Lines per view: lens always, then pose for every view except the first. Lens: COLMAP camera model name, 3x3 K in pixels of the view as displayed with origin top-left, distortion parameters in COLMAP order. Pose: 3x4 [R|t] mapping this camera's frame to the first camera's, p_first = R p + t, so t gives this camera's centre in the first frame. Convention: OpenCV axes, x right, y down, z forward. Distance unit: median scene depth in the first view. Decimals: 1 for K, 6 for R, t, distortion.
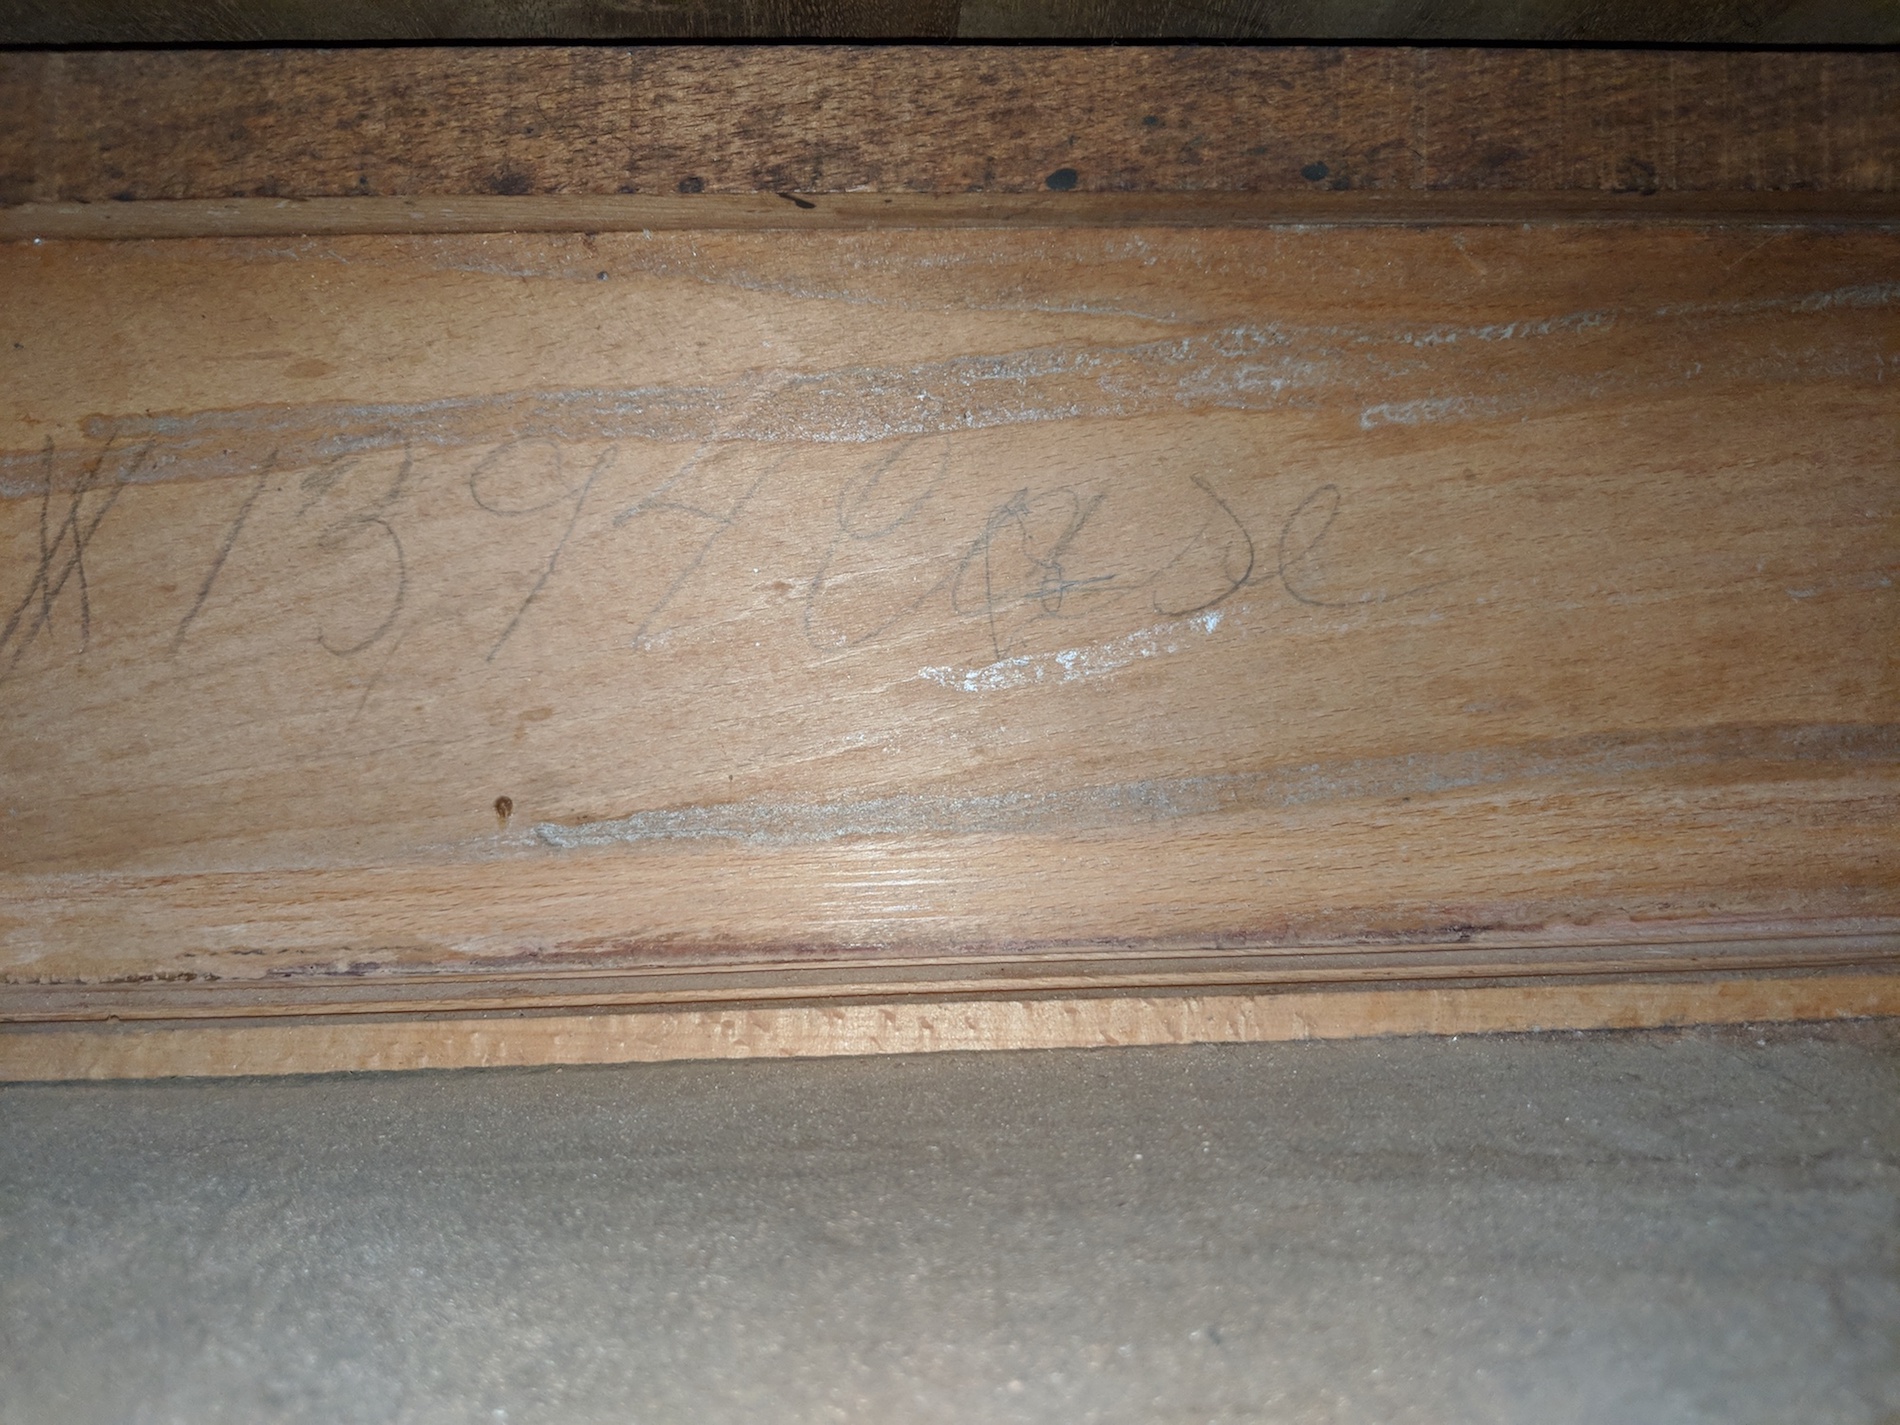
lens RADIAL K [[1558.7, 0, 945.9], [0, 1558.7, 716.2], [0, 0, 1]] dist [0.026653, -0.092824]
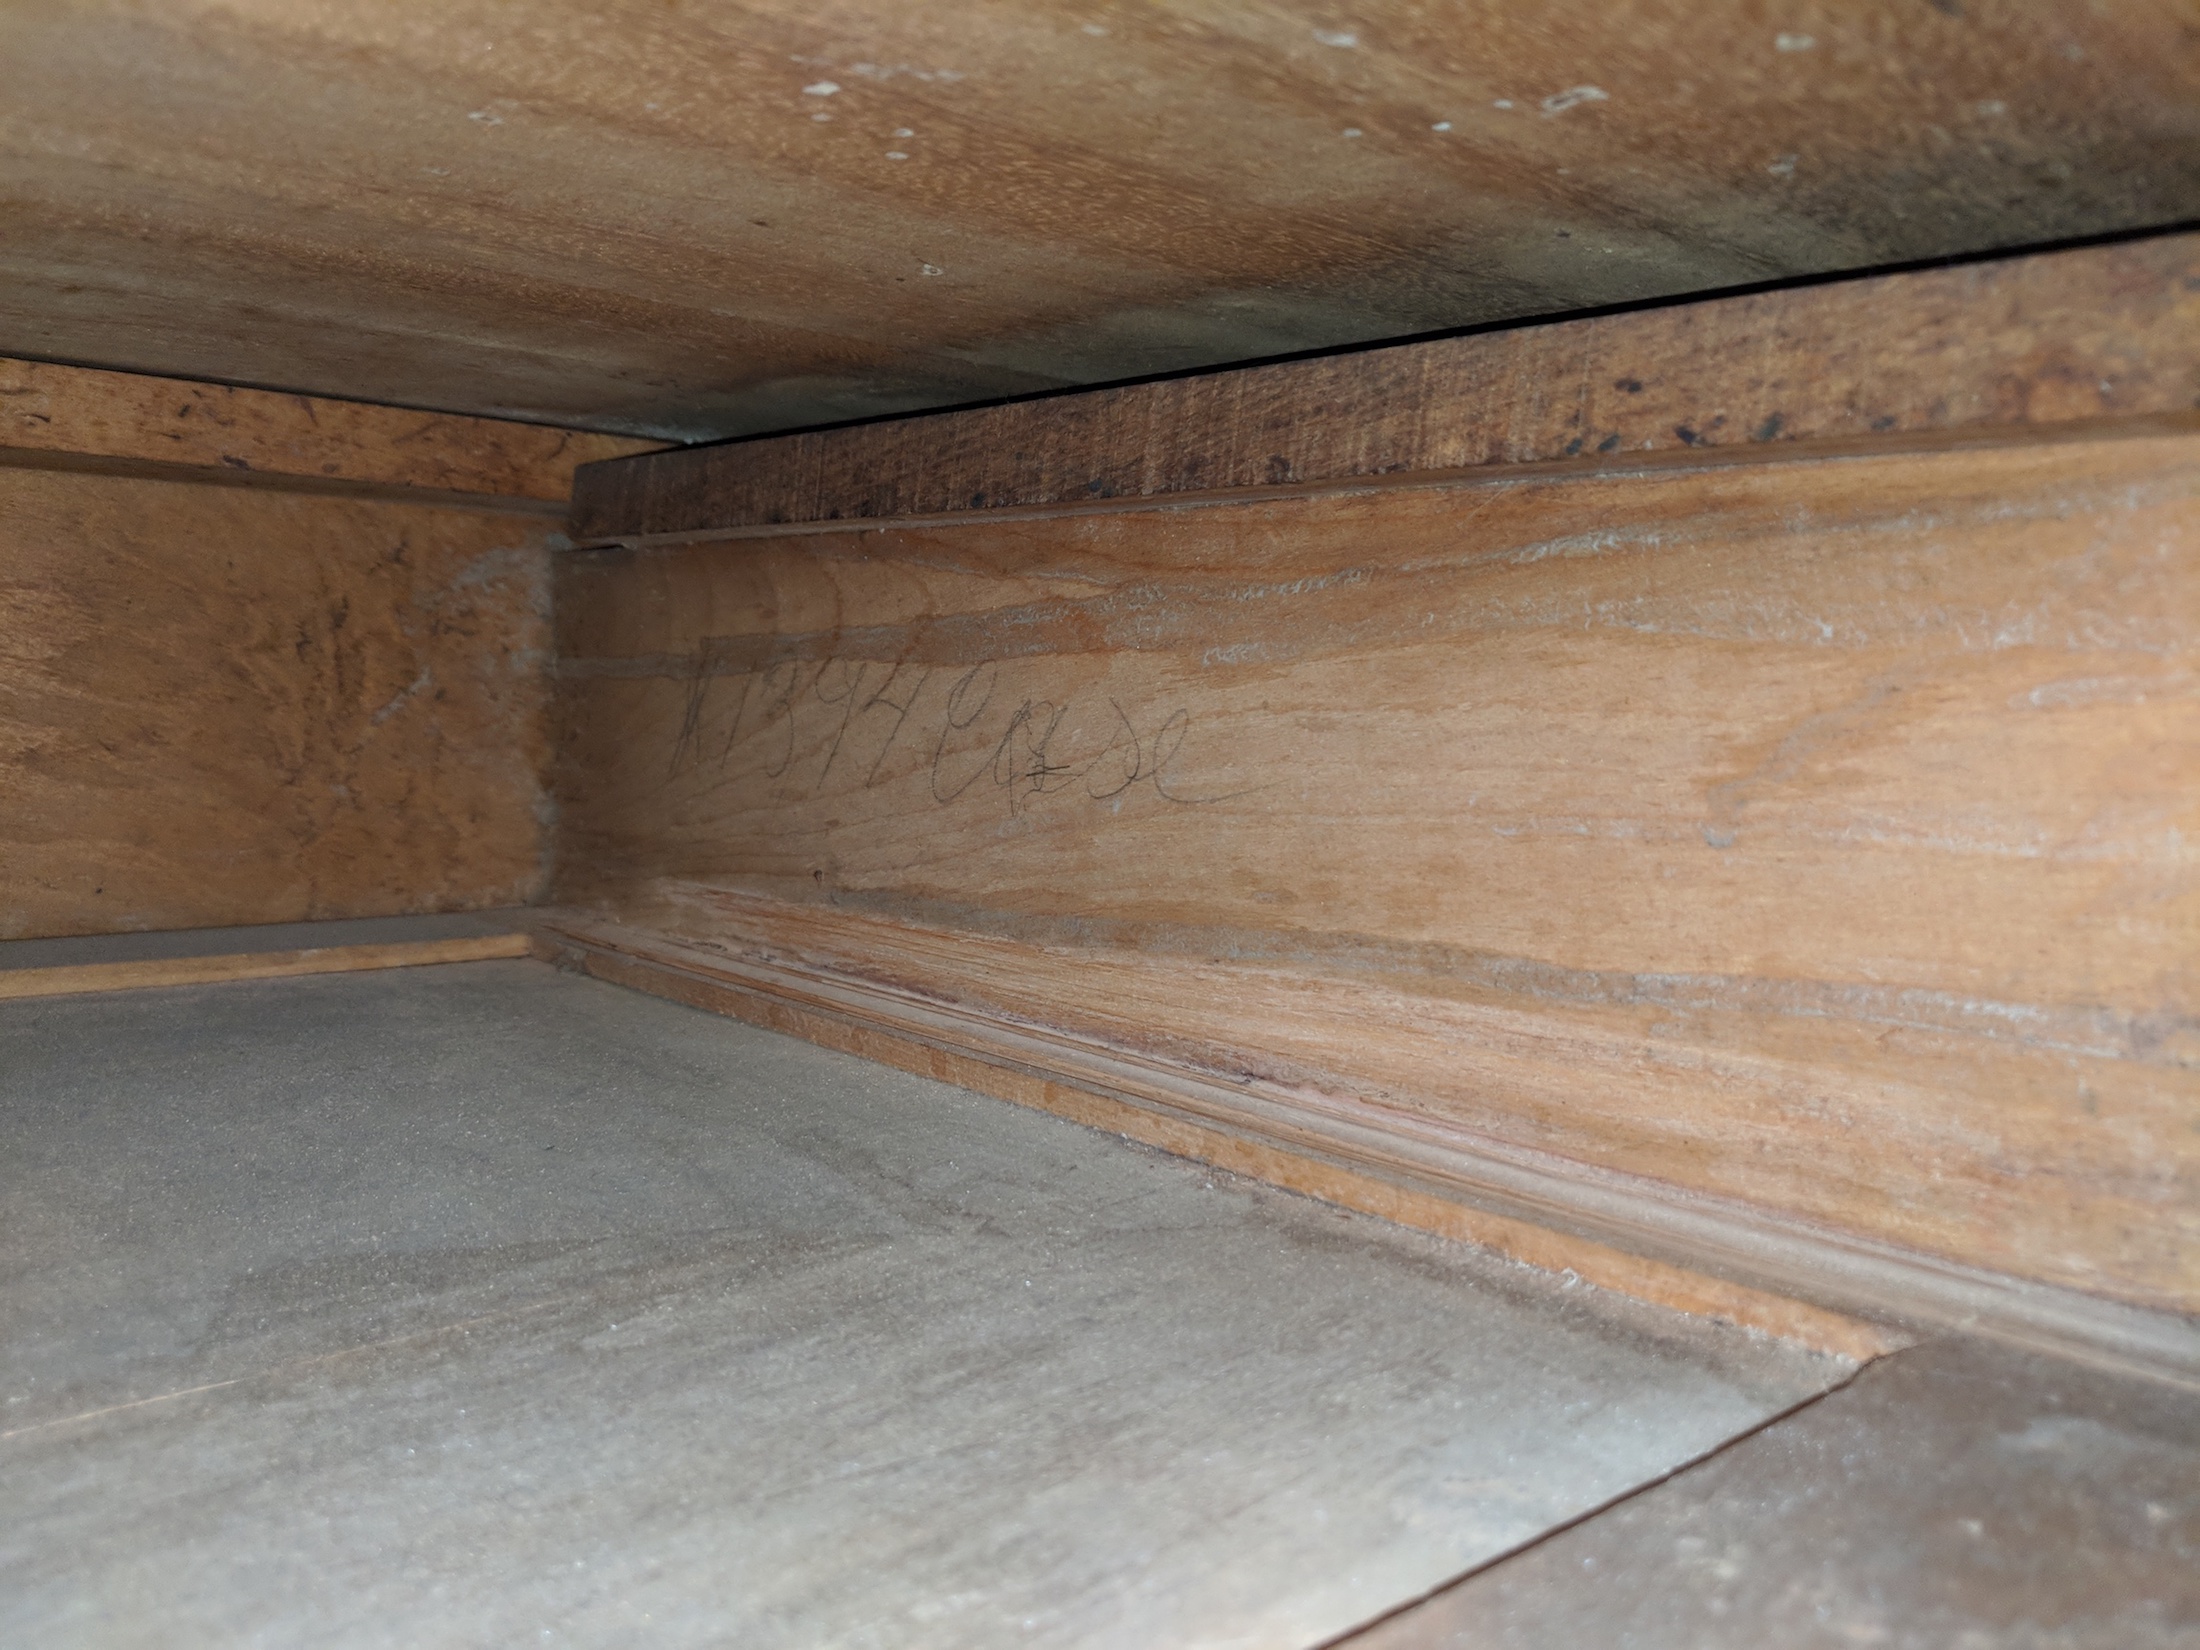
lens RADIAL K [[1787.2, 0, 1100.2], [0, 1787.2, 848.4], [0, 0, 1]] dist [0.107593, -0.291353]
pose [[0.621050, 0.113514, -0.775507, 1.408173], [-0.088959, 0.993272, 0.074148, -0.141729], [0.778706, 0.022939, 0.626969, 0.026713]]
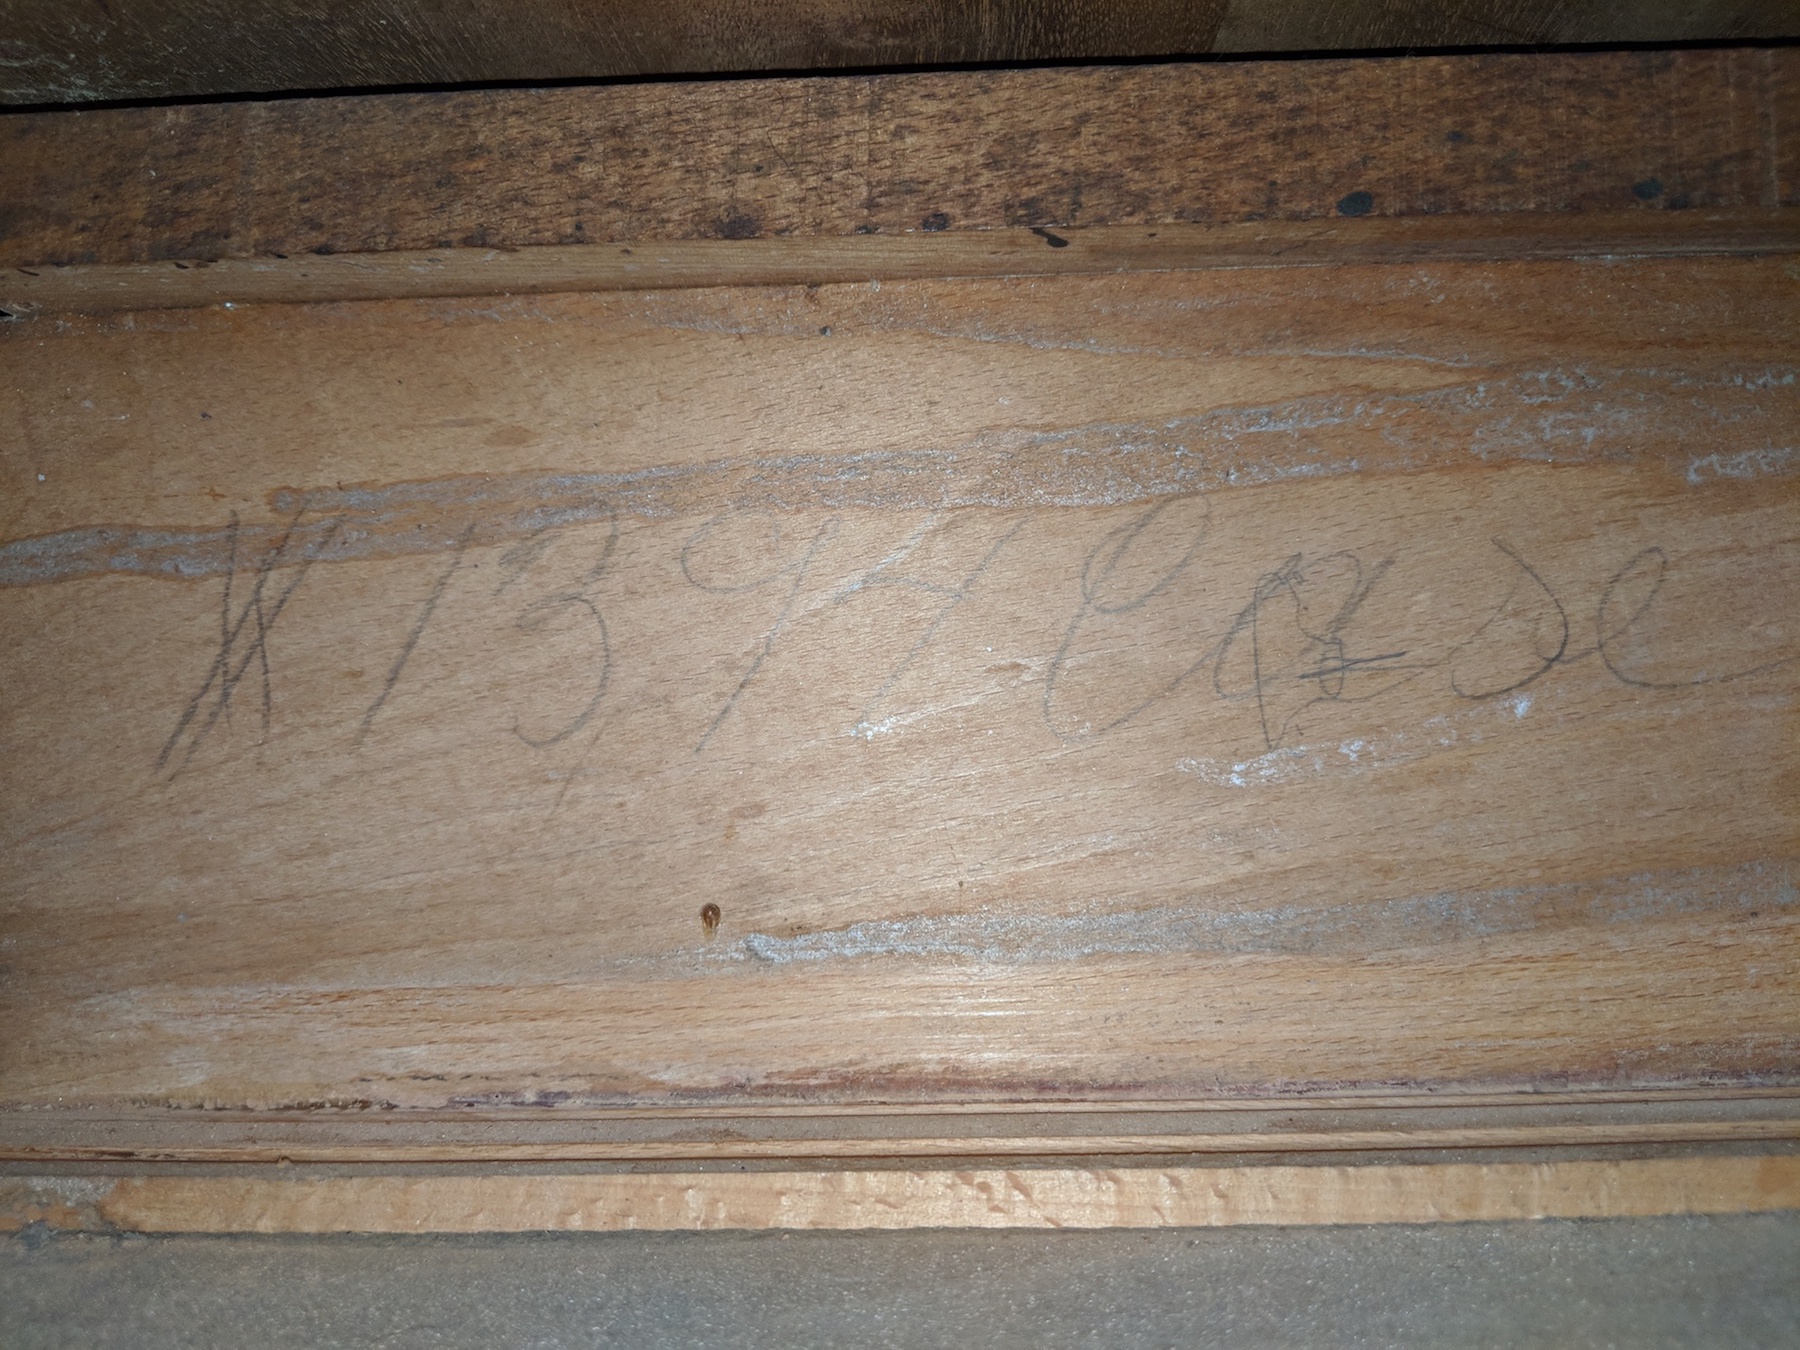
lens RADIAL K [[1485.9, 0, 900.0], [0, 1485.9, 675.0], [0, 0, 1]] dist [0.064540, -0.182065]
pose [[0.995847, -0.005331, -0.090892, -0.098281], [-0.001862, 0.996883, -0.078873, -0.012490], [0.091029, 0.078715, 0.992732, 0.154379]]
